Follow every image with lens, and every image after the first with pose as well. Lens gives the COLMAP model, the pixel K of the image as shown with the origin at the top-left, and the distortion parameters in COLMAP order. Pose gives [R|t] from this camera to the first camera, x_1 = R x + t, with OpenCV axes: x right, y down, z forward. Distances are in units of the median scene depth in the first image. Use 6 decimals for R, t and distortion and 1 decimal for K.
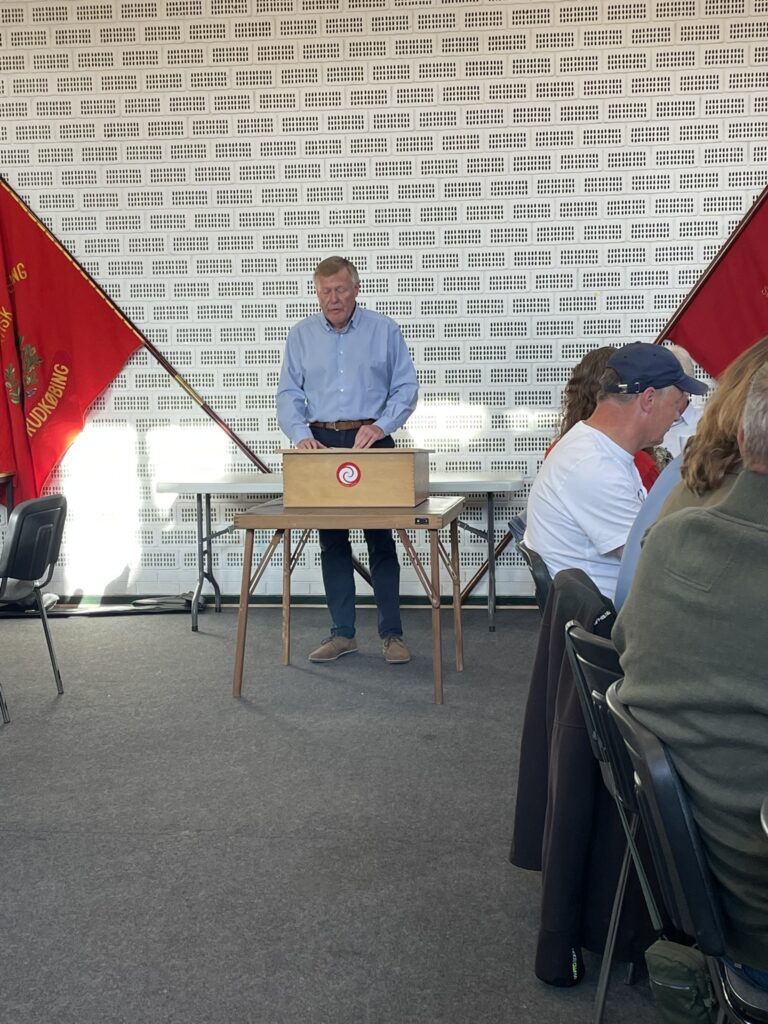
lens RADIAL K [[1554.0, 0, 385.4], [0, 1554.0, 512.9], [0, 0, 1]] dist [0.060248, 0.000000]
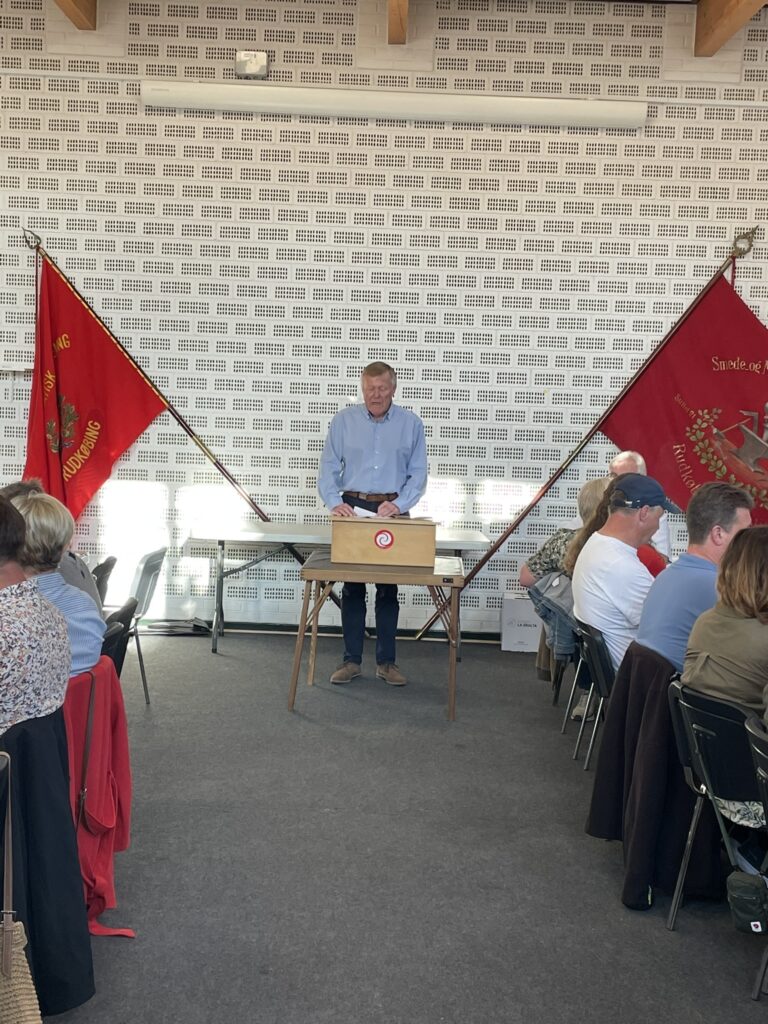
lens RADIAL K [[1554.0, 0, 401.7], [0, 1554.0, 509.7], [0, 0, 1]] dist [0.060248, 0.000000]
pose [[0.989489, 0.047260, 0.136669, -0.141407], [-0.046458, 0.998879, -0.009053, -0.029365], [-0.136944, 0.002608, 0.990575, -0.209419]]
